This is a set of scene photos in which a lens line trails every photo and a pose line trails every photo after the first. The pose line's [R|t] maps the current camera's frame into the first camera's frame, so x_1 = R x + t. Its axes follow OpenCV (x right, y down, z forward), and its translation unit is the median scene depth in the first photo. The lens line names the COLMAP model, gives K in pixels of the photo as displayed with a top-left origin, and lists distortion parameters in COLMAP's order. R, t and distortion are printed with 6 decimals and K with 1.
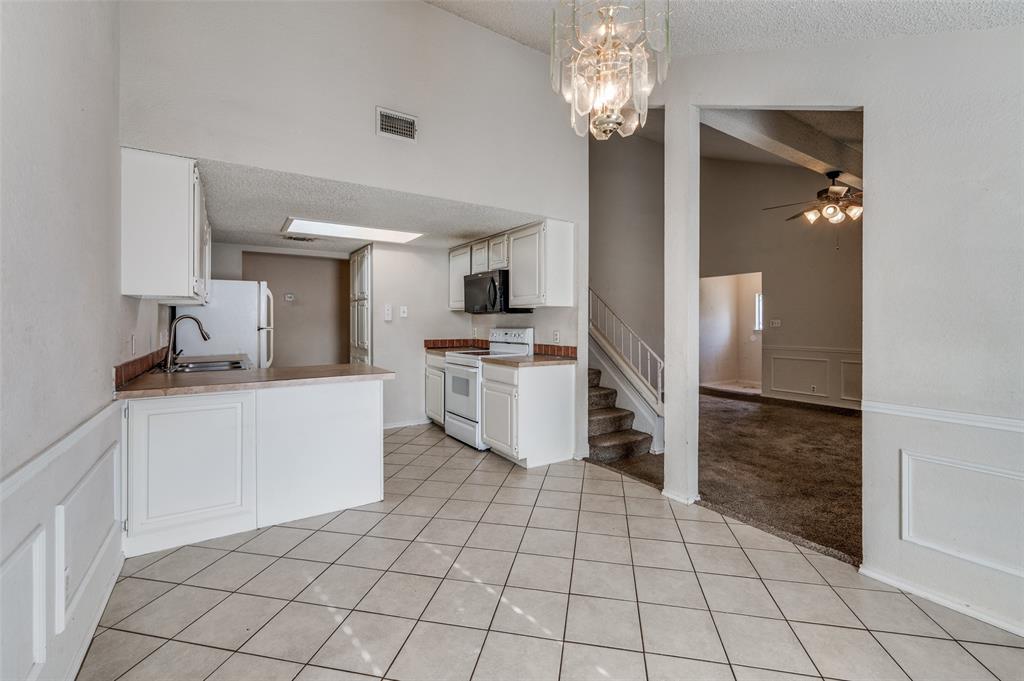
lens RADIAL K [[434.1, 0, 512.4], [0, 434.1, 327.2], [0, 0, 1]] dist [-0.000368, -0.000078]
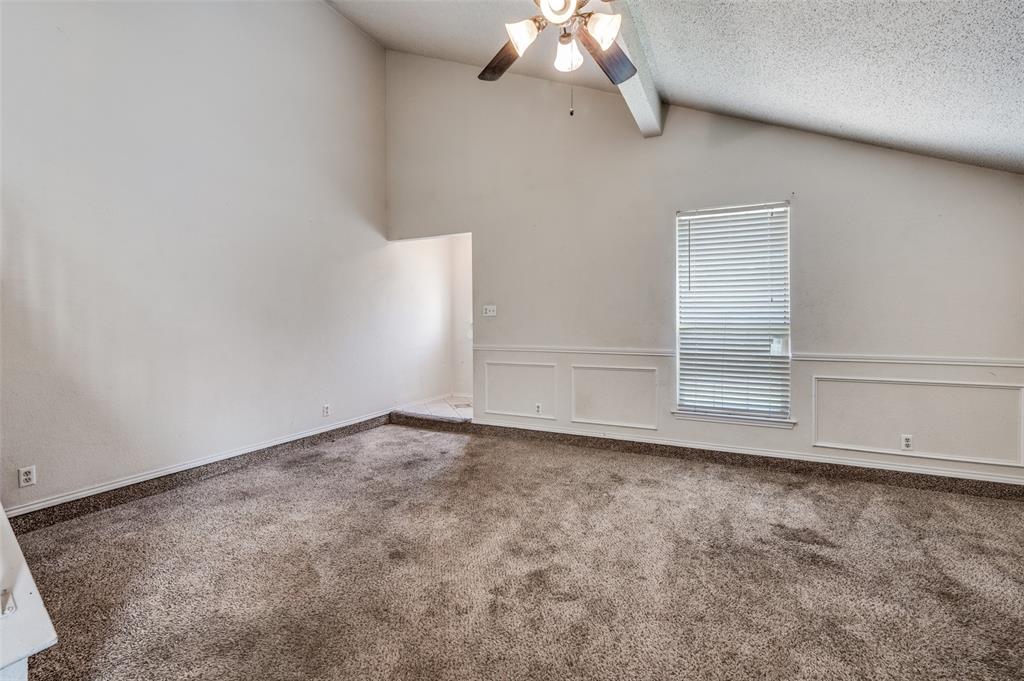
lens RADIAL K [[440.7, 0, 518.6], [0, 440.7, 321.2], [0, 0, 1]] dist [-0.000370, 0.000031]
pose [[0.854479, -0.002910, 0.519478, 0.465357], [0.009707, 0.999899, -0.010366, 0.022009], [-0.519396, 0.013900, 0.854421, 0.637783]]
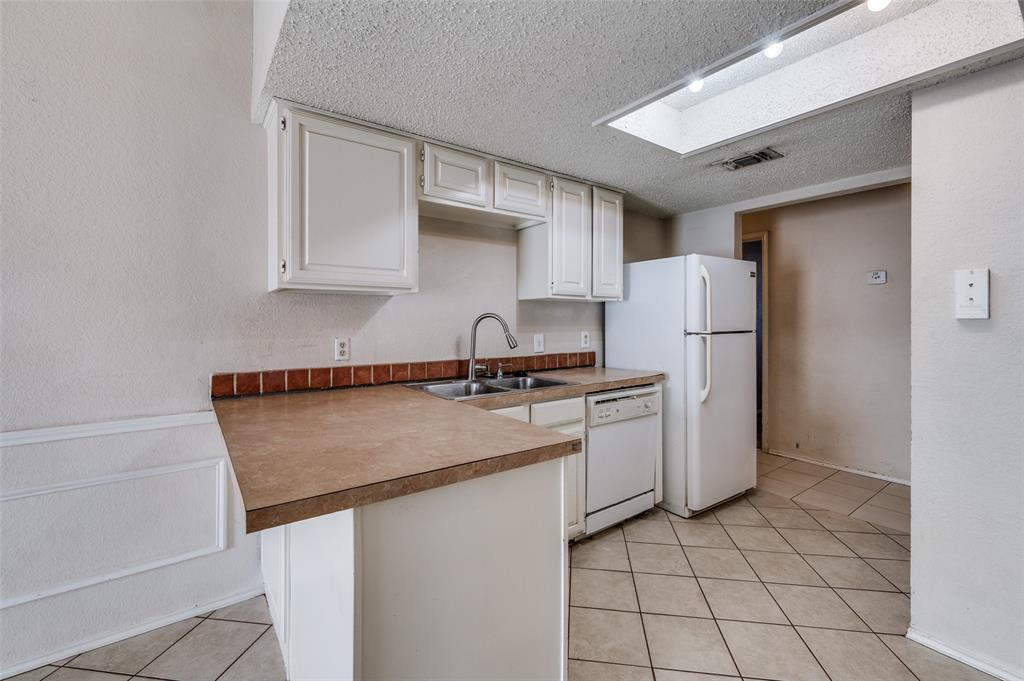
lens RADIAL K [[440.7, 0, 518.6], [0, 440.7, 321.2], [0, 0, 1]] dist [-0.000370, 0.000031]
pose [[0.063218, 0.001713, -0.997998, 0.012437], [-0.011854, 0.999929, 0.000966, -0.011113], [0.997929, 0.011769, 0.063234, 0.718519]]
